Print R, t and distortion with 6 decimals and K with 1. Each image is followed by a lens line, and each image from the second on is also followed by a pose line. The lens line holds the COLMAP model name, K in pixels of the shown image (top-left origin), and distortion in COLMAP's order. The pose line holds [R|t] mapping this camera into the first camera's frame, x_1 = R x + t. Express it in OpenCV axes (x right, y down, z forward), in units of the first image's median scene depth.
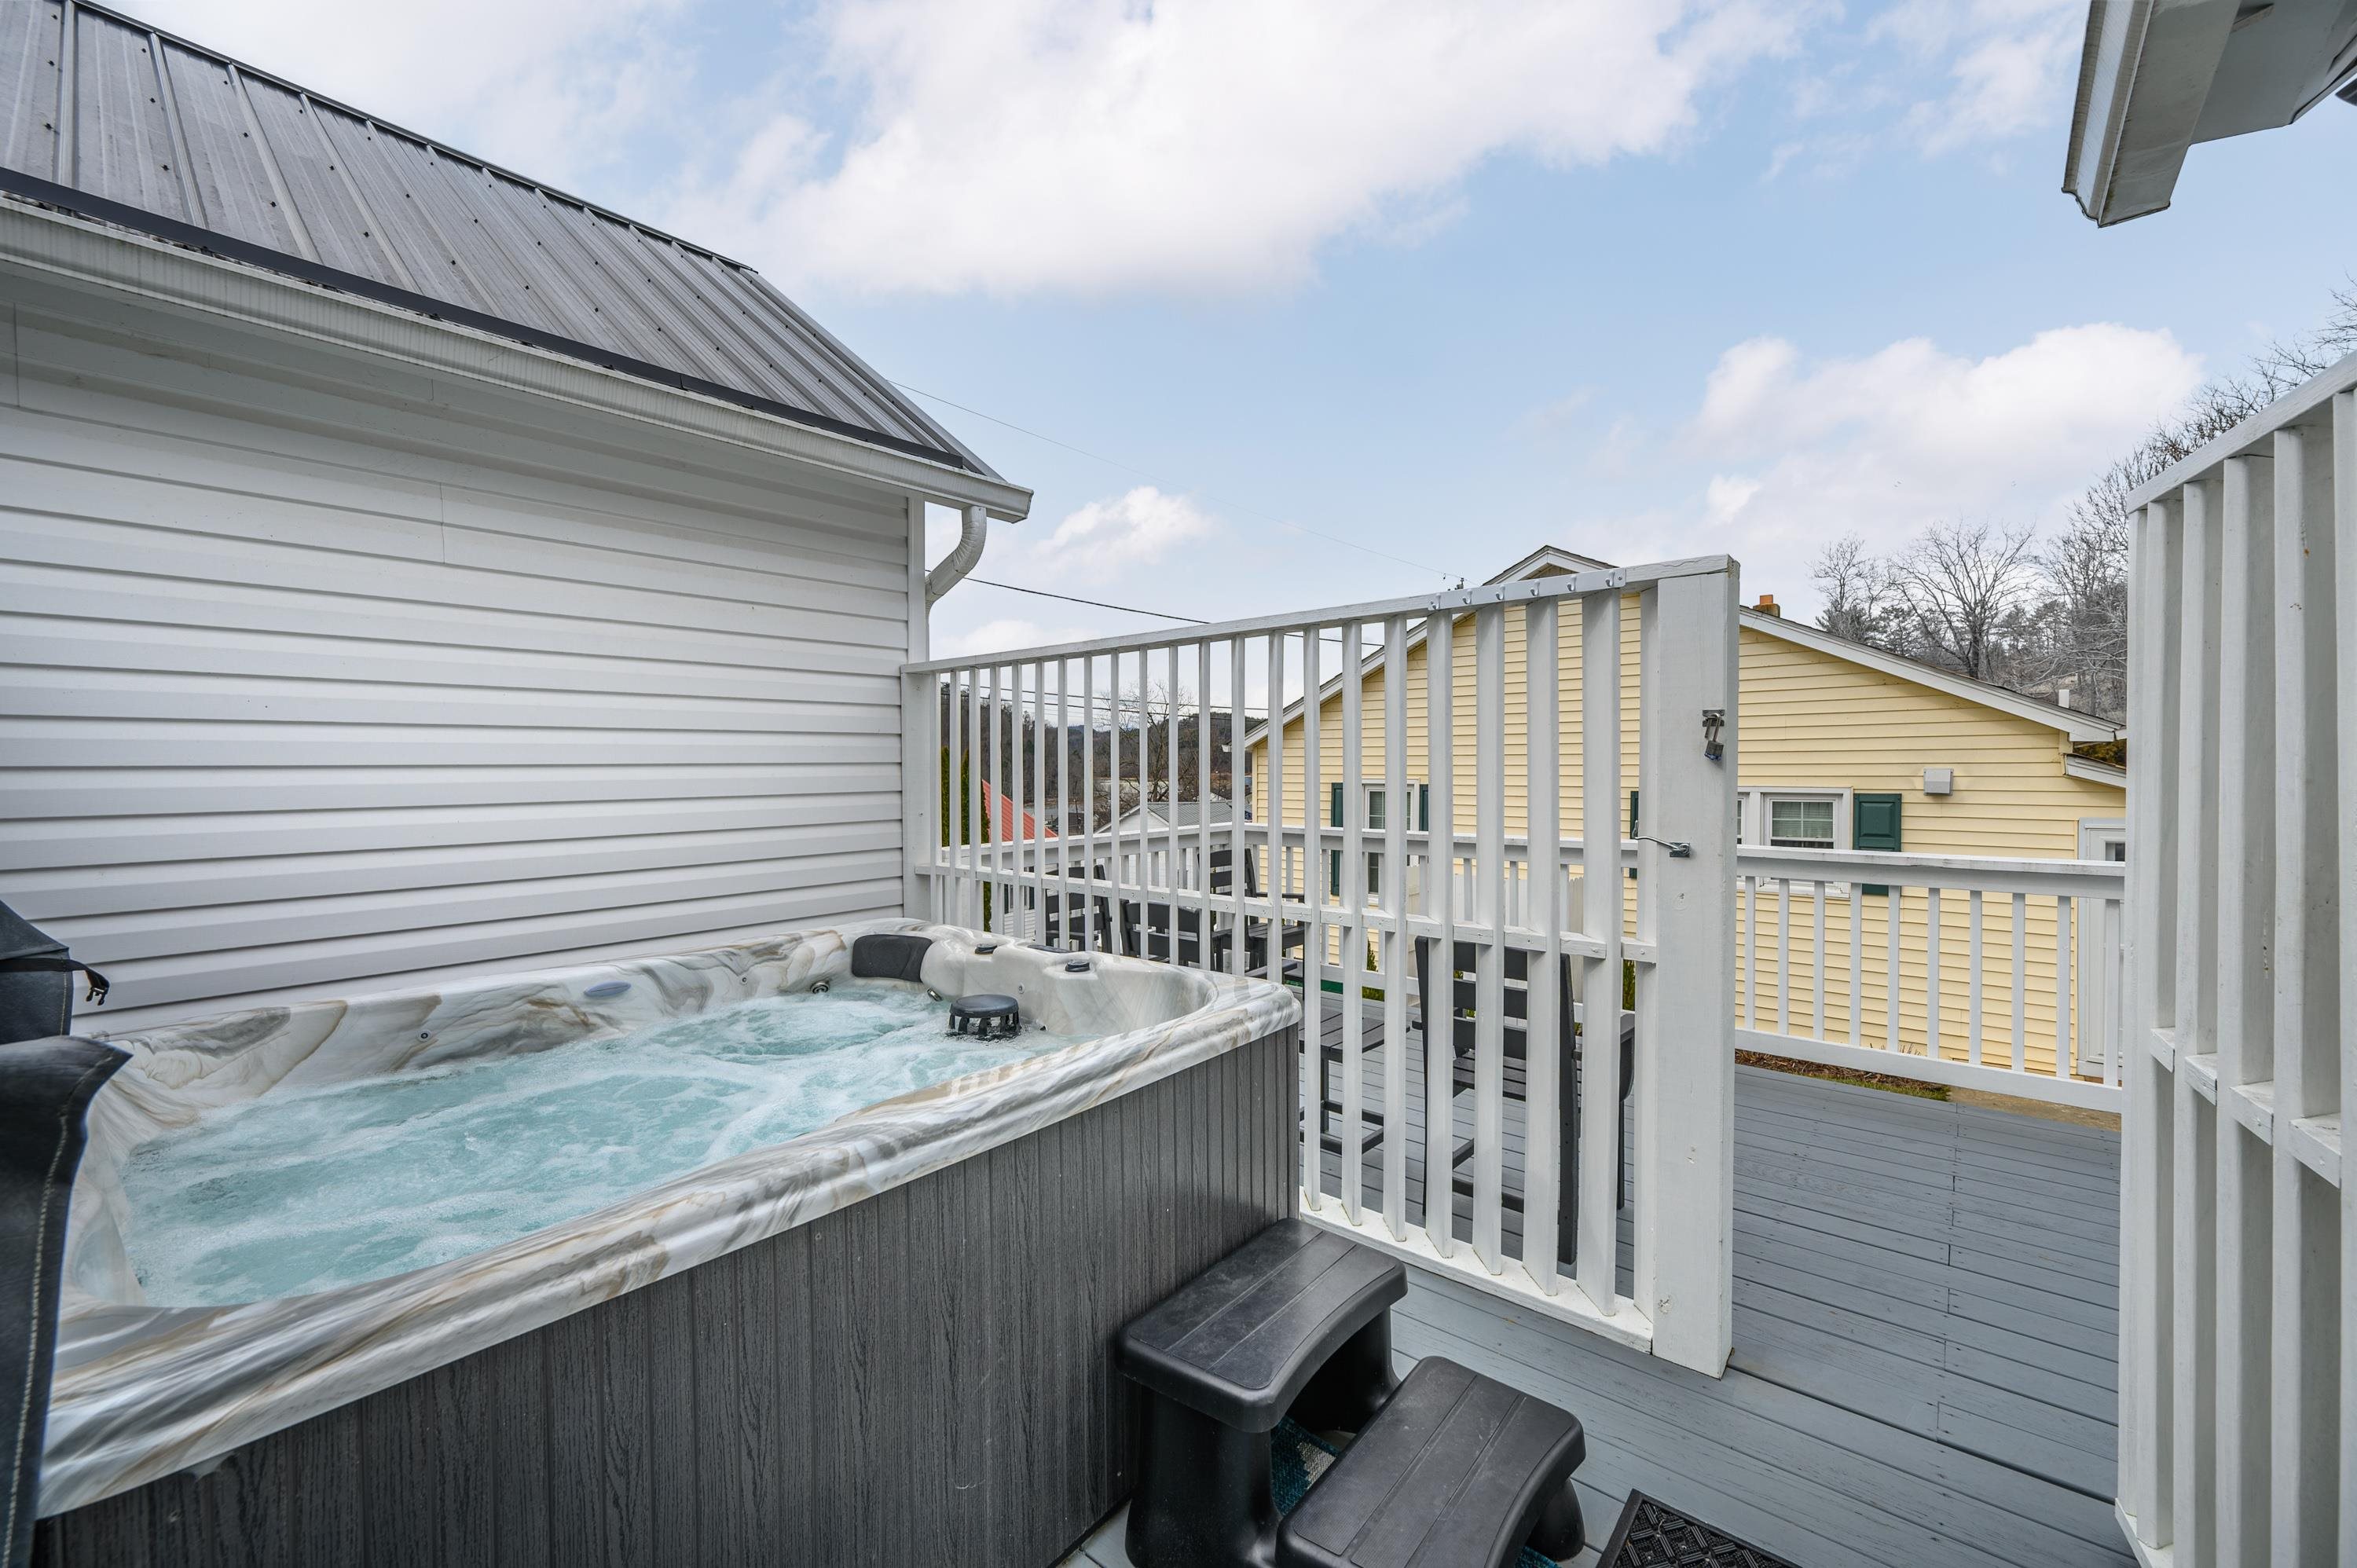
lens RADIAL K [[941.0, 0, 1173.2], [0, 941.0, 782.1], [0, 0, 1]] dist [-0.007359, 0.003294]
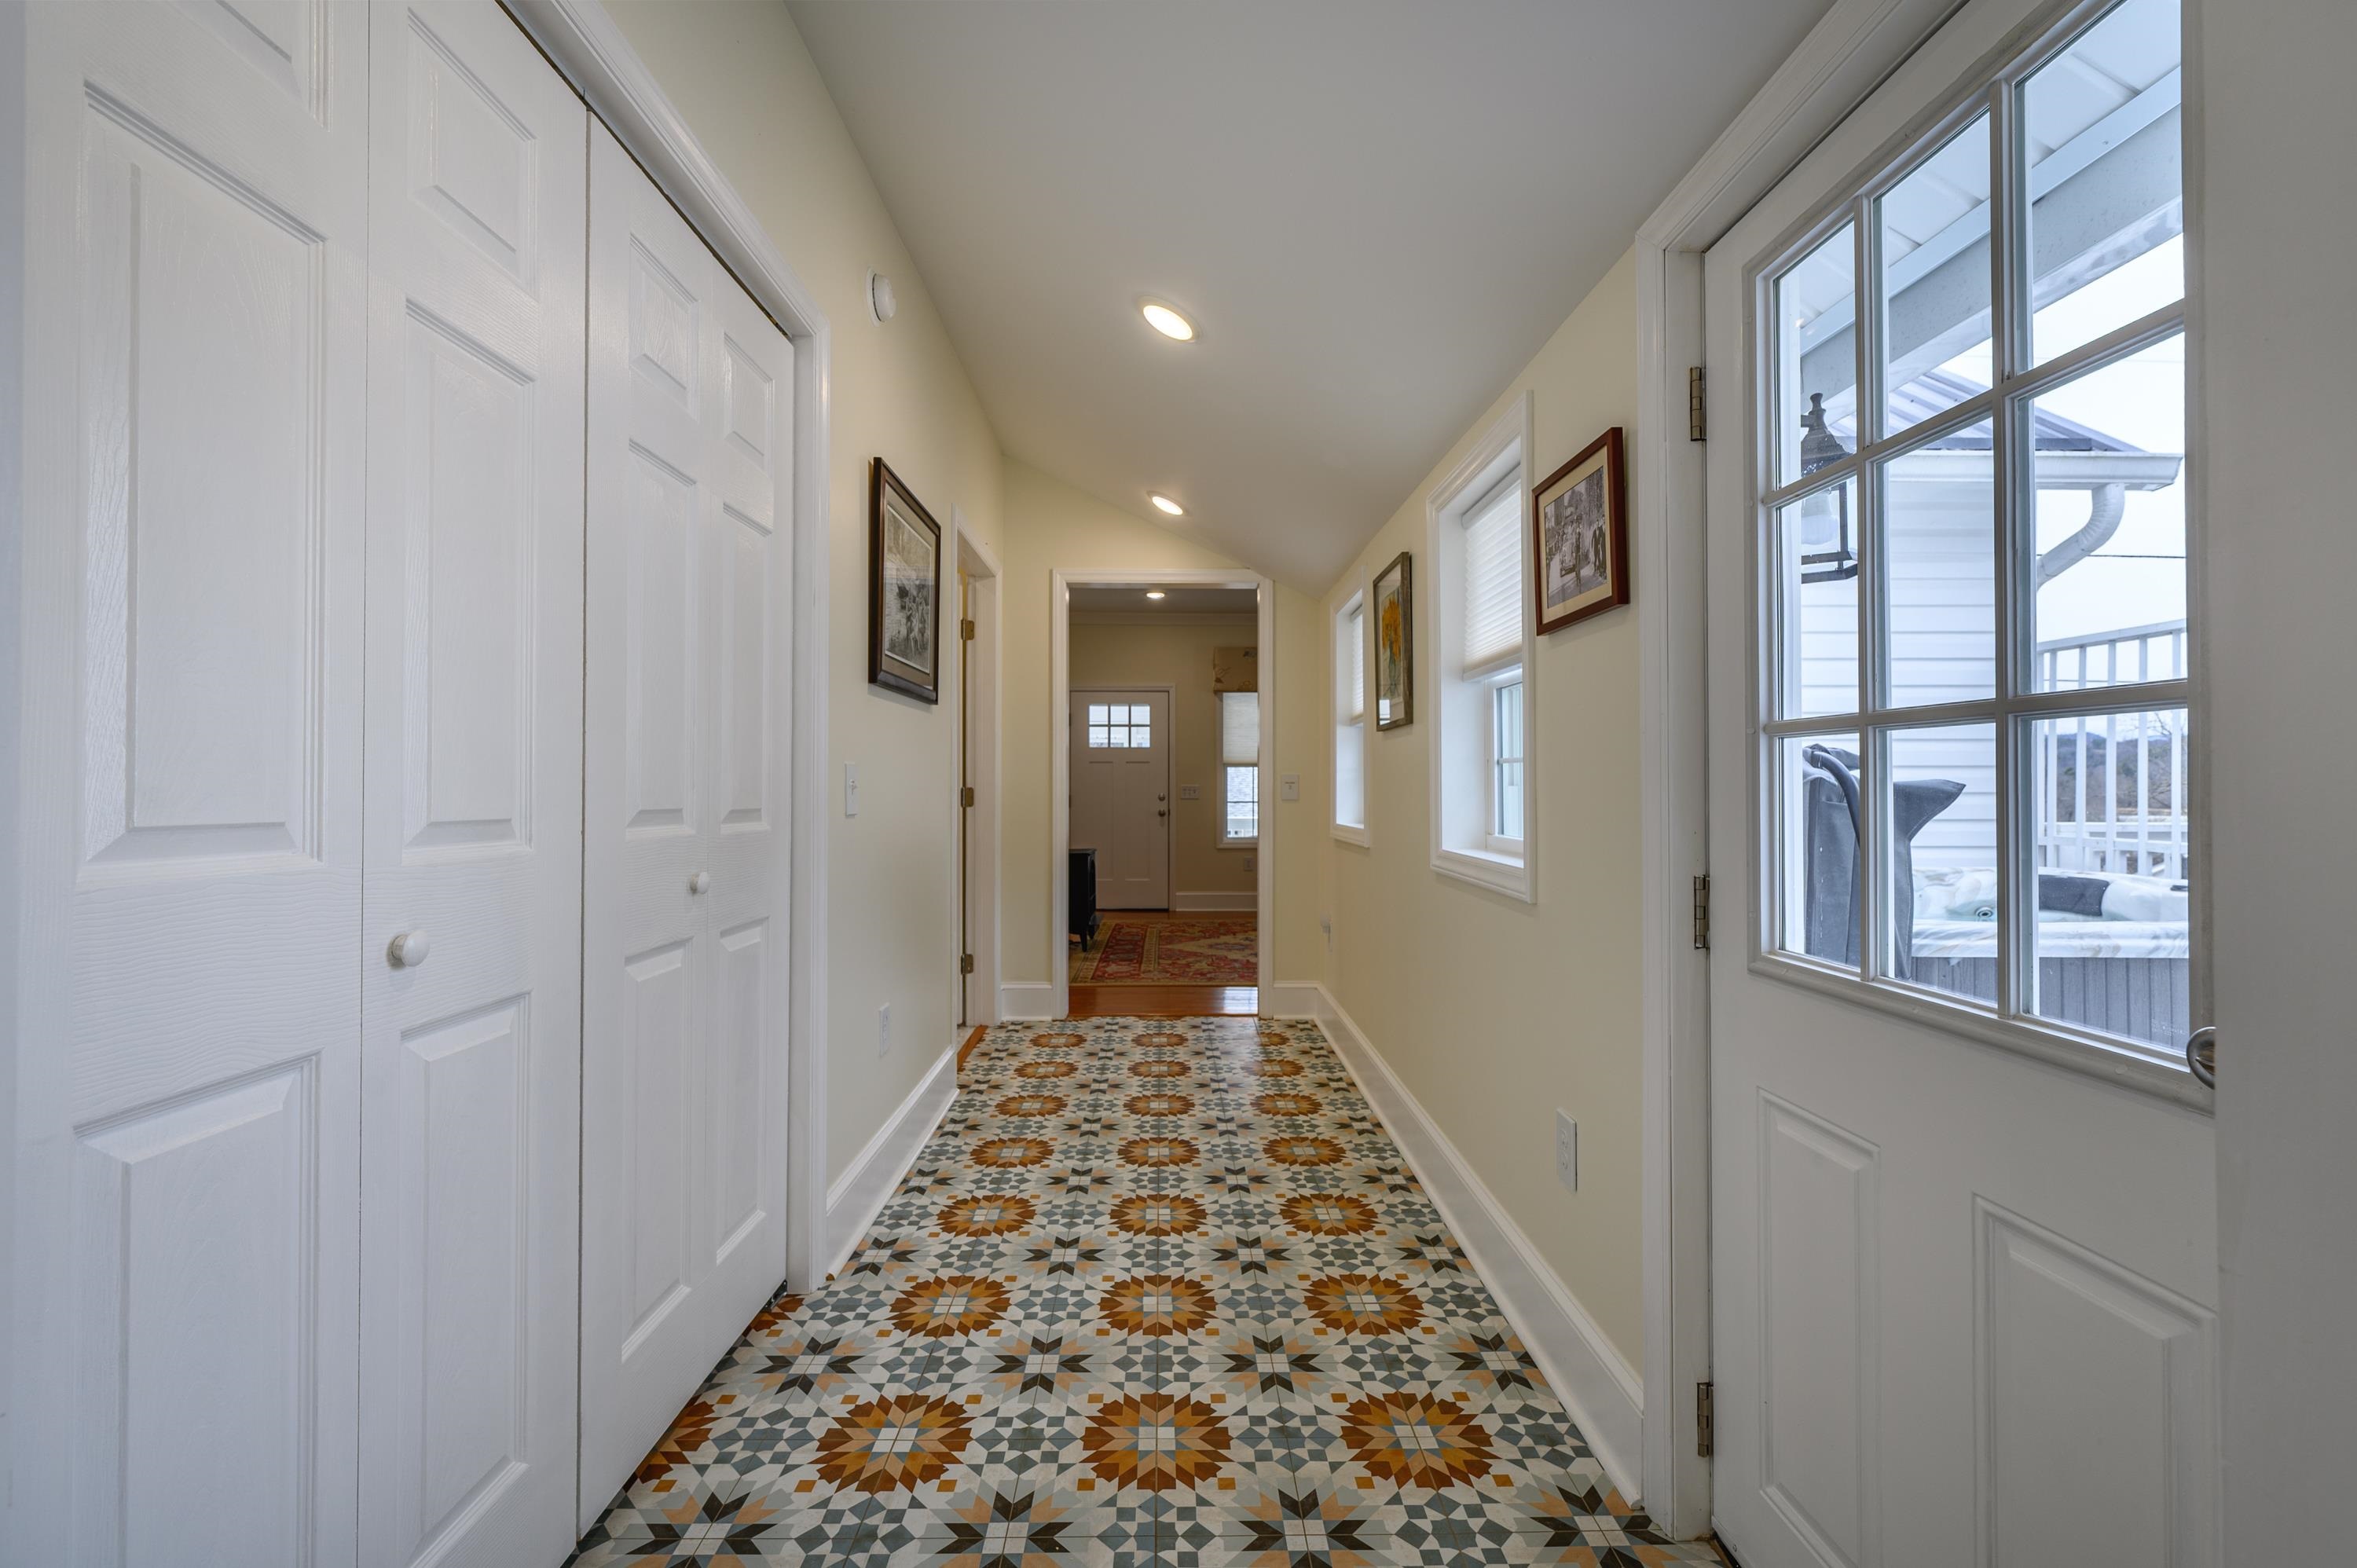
lens RADIAL K [[1000.4, 0, 1158.3], [0, 1000.4, 781.6], [0, 0, 1]] dist [-0.007269, 0.002452]
pose [[0.661551, 0.004196, -0.749888, -0.117386], [-0.022723, 0.999637, -0.014452, 0.090941], [0.749556, 0.026601, 0.661406, -0.644911]]
